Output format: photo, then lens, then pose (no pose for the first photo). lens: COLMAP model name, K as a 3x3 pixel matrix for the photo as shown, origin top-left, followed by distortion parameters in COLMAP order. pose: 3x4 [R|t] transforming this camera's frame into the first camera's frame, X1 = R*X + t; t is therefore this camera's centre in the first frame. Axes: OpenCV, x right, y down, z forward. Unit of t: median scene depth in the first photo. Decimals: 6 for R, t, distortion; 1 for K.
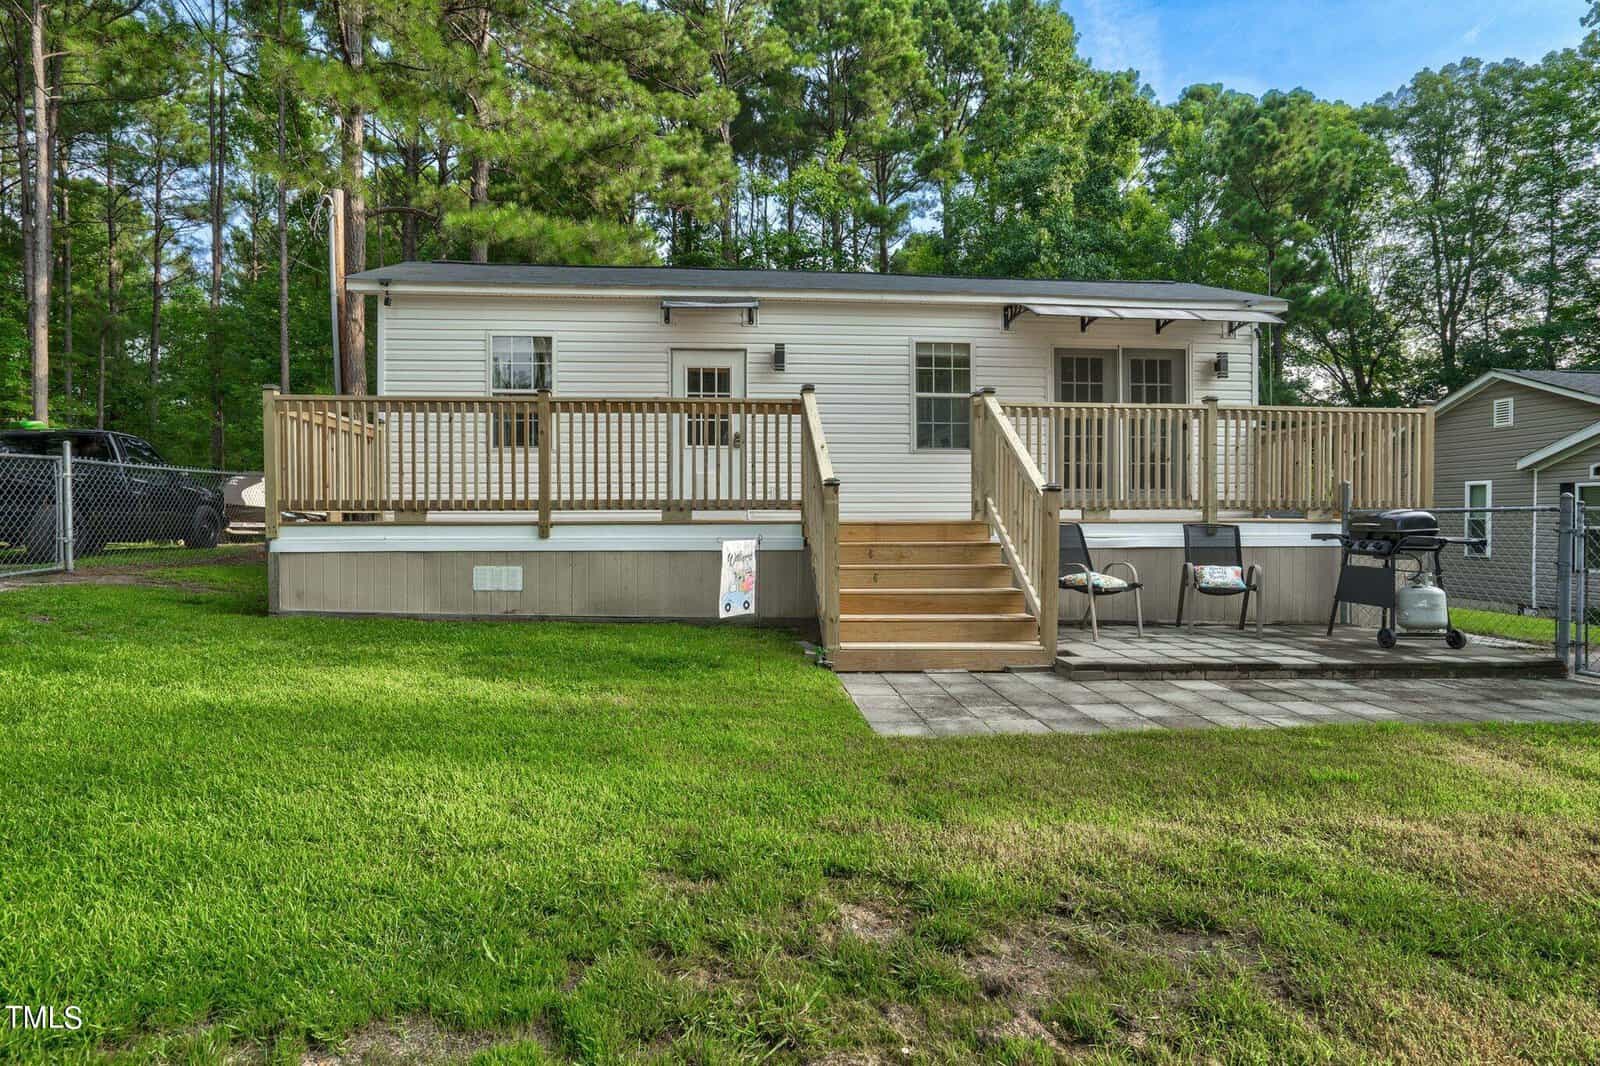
lens RADIAL K [[820.9, 0, 784.5], [0, 820.9, 522.4], [0, 0, 1]] dist [-0.048479, 0.026946]
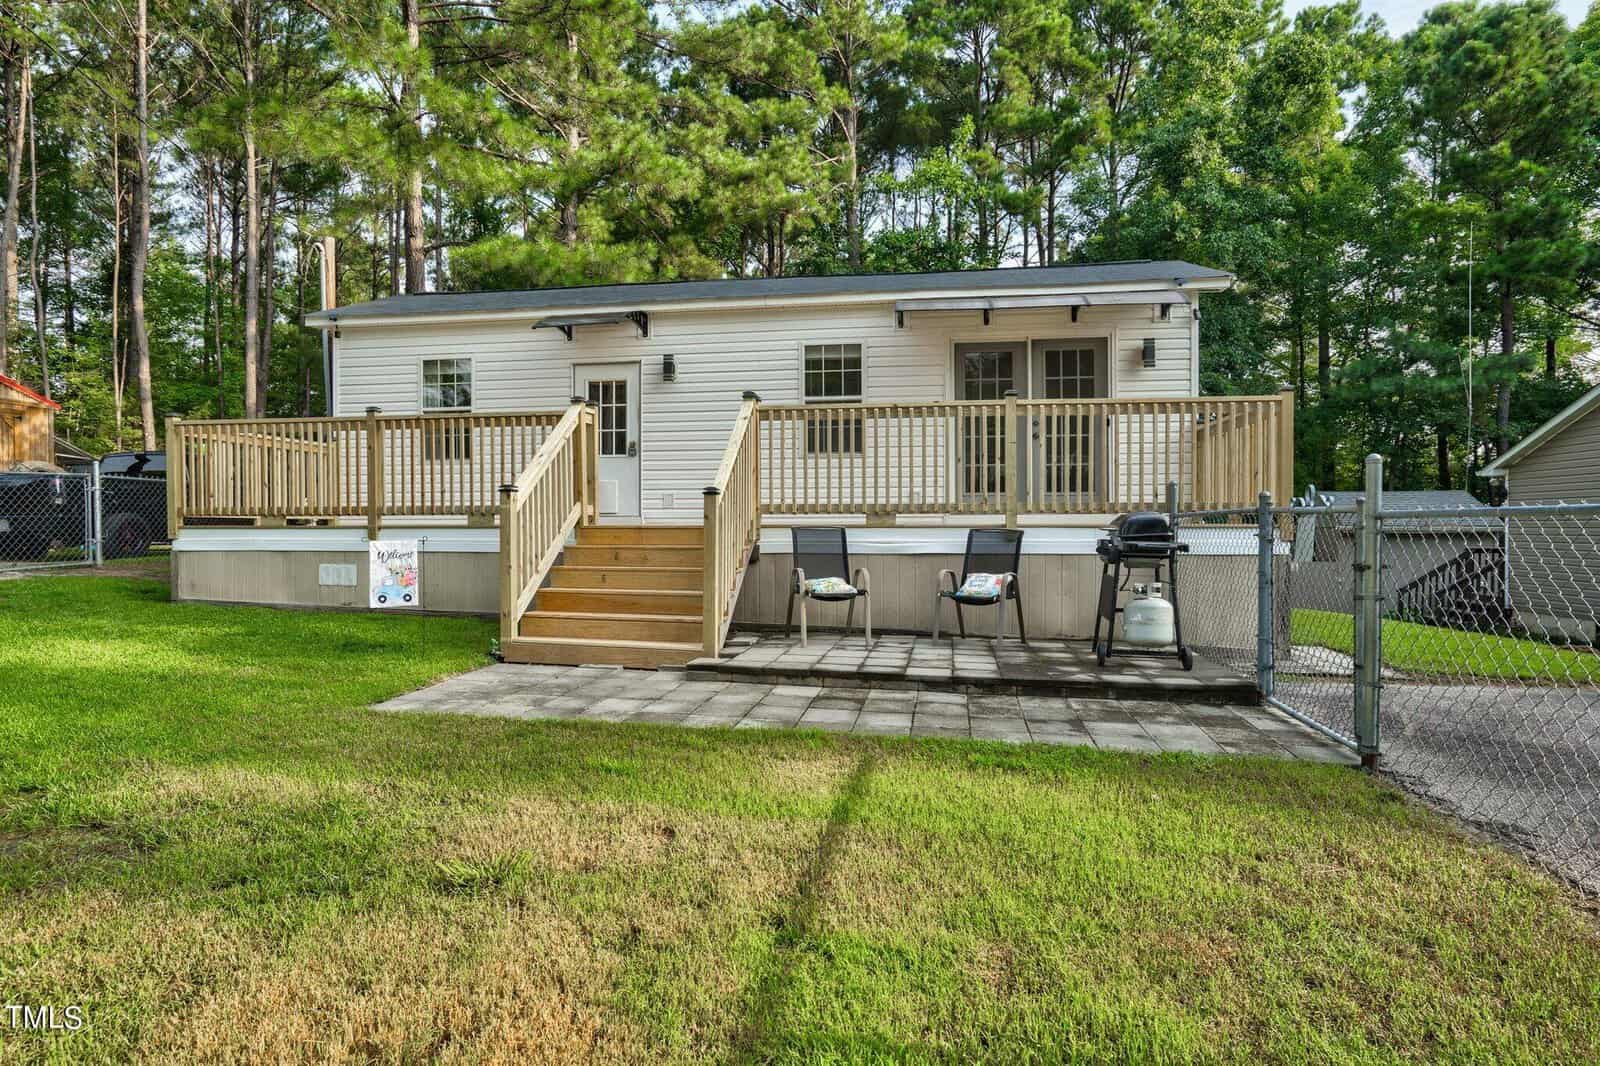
lens RADIAL K [[856.7, 0, 800.0], [0, 856.7, 533.0], [0, 0, 1]] dist [-0.043430, 0.027426]
pose [[0.970370, 0.002665, -0.241609, 0.404673], [-0.002595, 0.999996, 0.000607, 0.005038], [0.241610, 0.000038, 0.970373, -0.000978]]
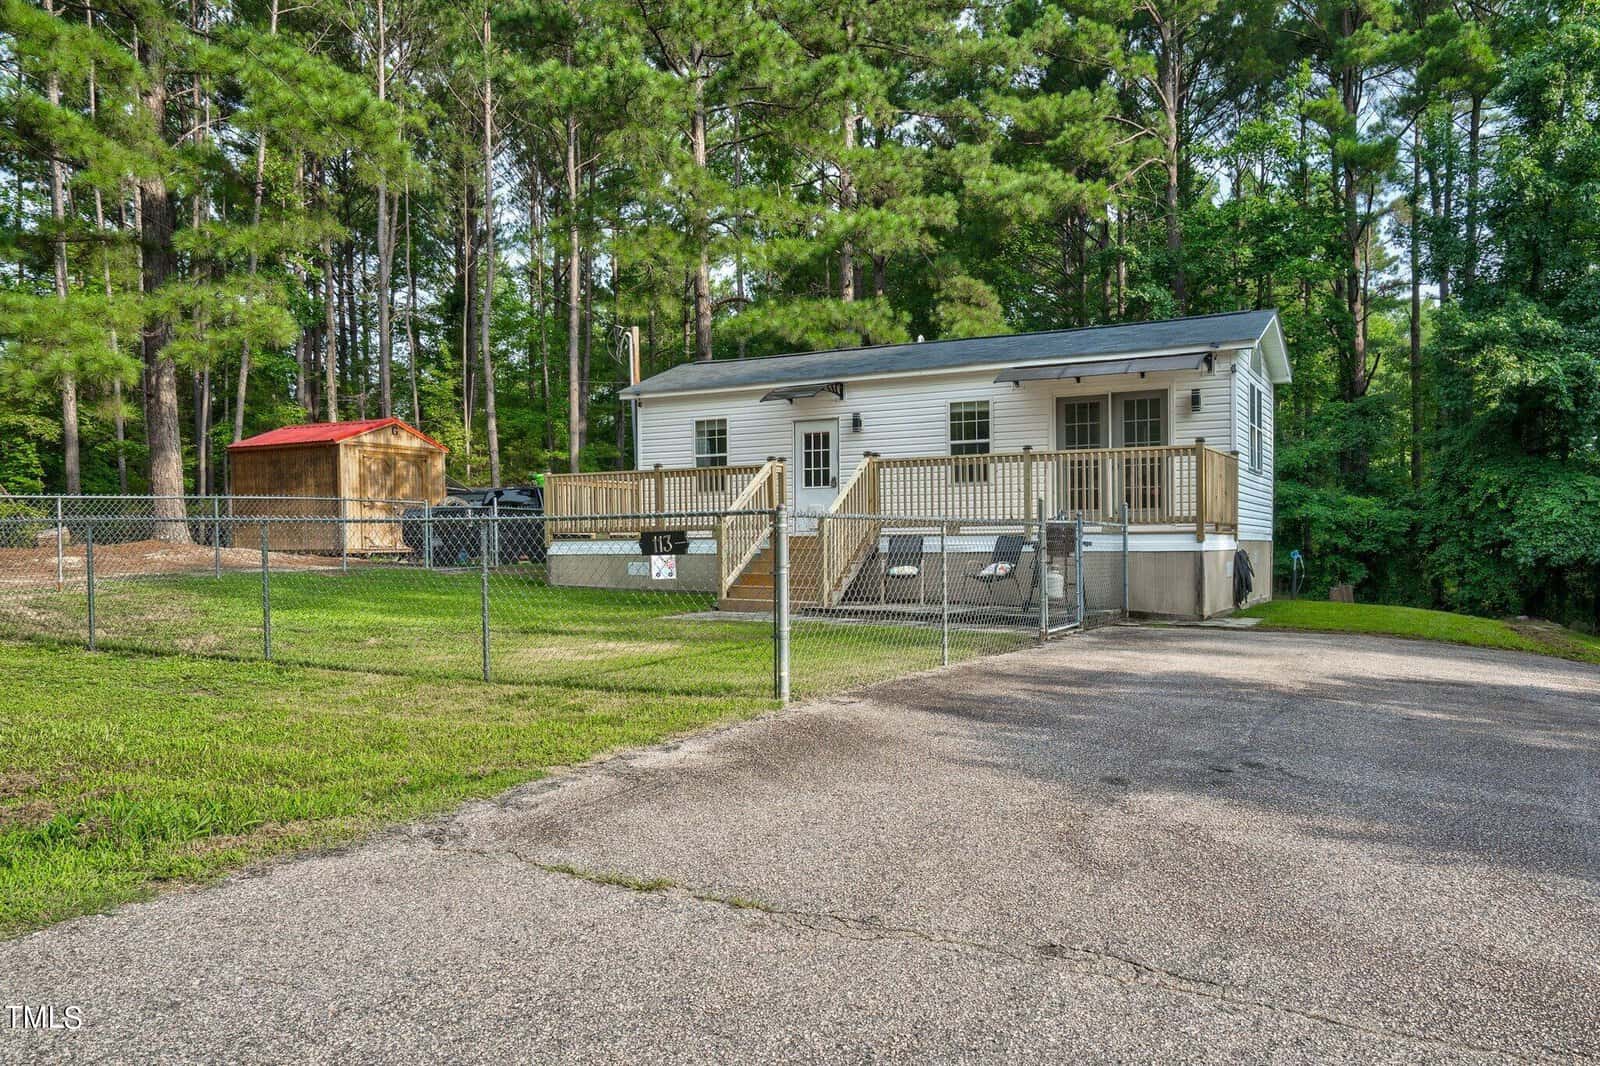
lens RADIAL K [[1143.3, 0, 877.9], [0, 1143.3, 560.2], [0, 0, 1]] dist [-0.029052, 0.059140]
pose [[0.850497, 0.000392, -0.525980, 1.039369], [0.002207, 0.999988, 0.004313, 0.027362], [0.525976, -0.004829, 0.850486, -0.644325]]
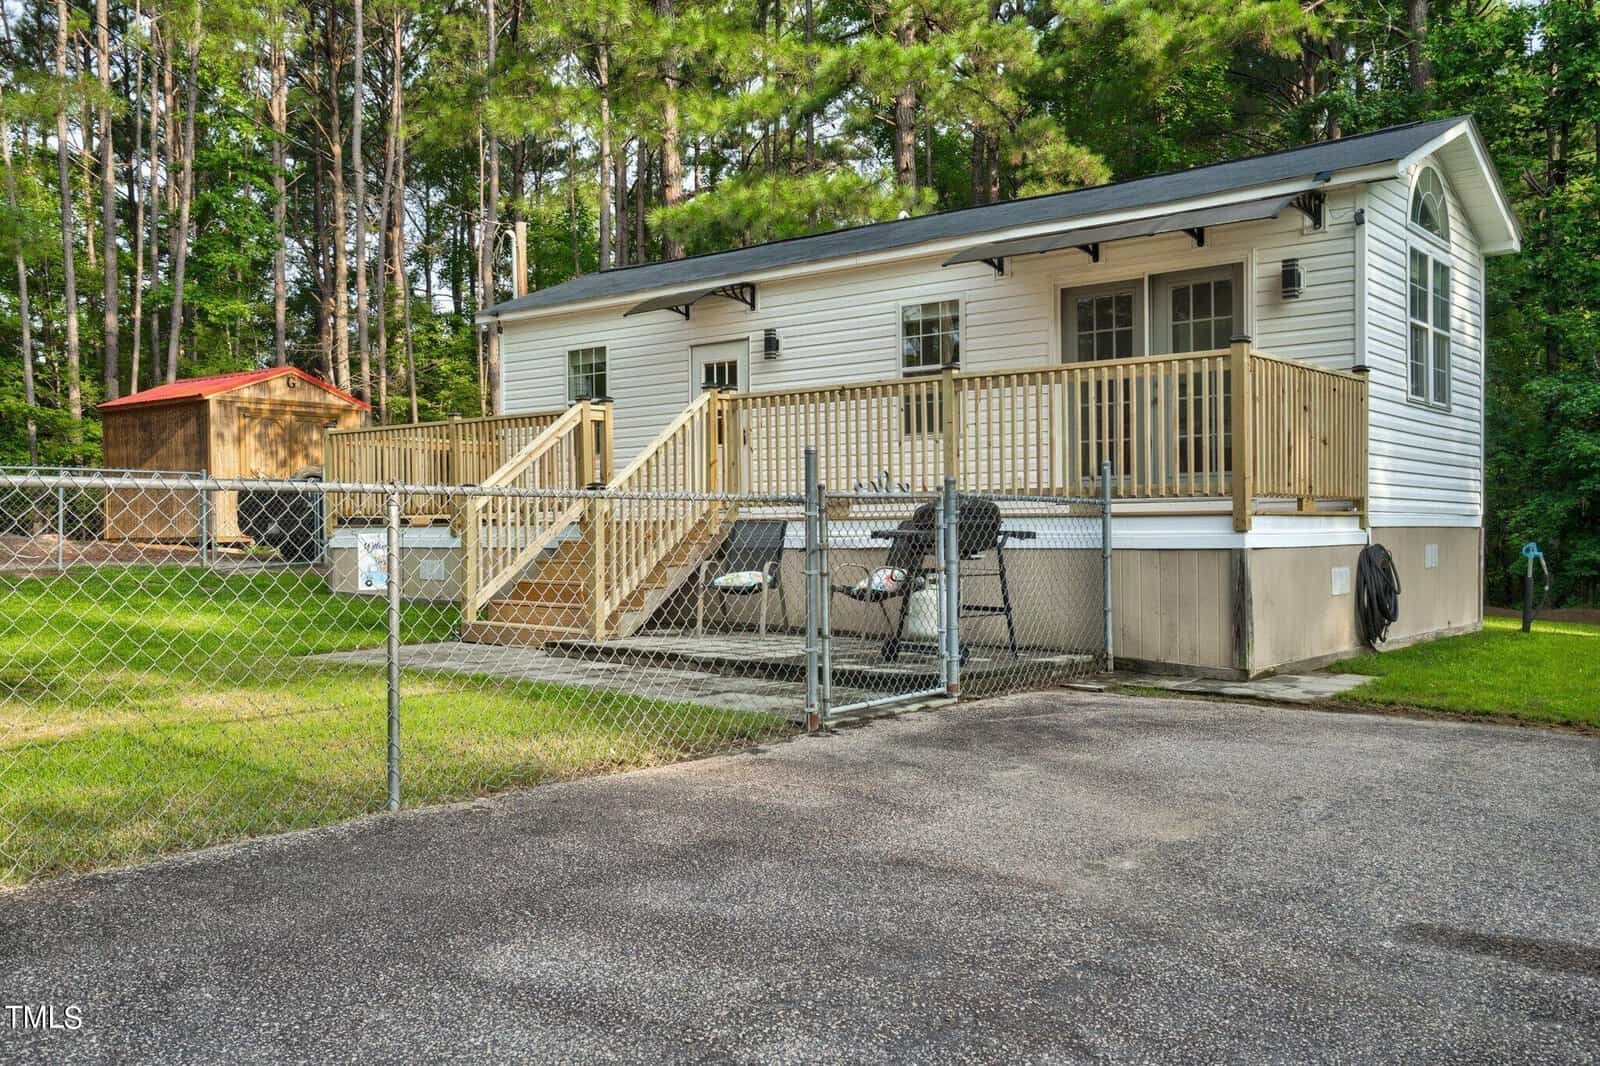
lens RADIAL K [[1378.7, 0, 800.0], [0, 1378.7, 533.0], [0, 0, 1]] dist [0.005755, 0.119316]
pose [[0.720012, -0.004124, -0.693949, 1.057123], [0.000264, 0.999984, -0.005668, 0.017365], [0.693962, 0.003898, 0.720001, -0.078499]]
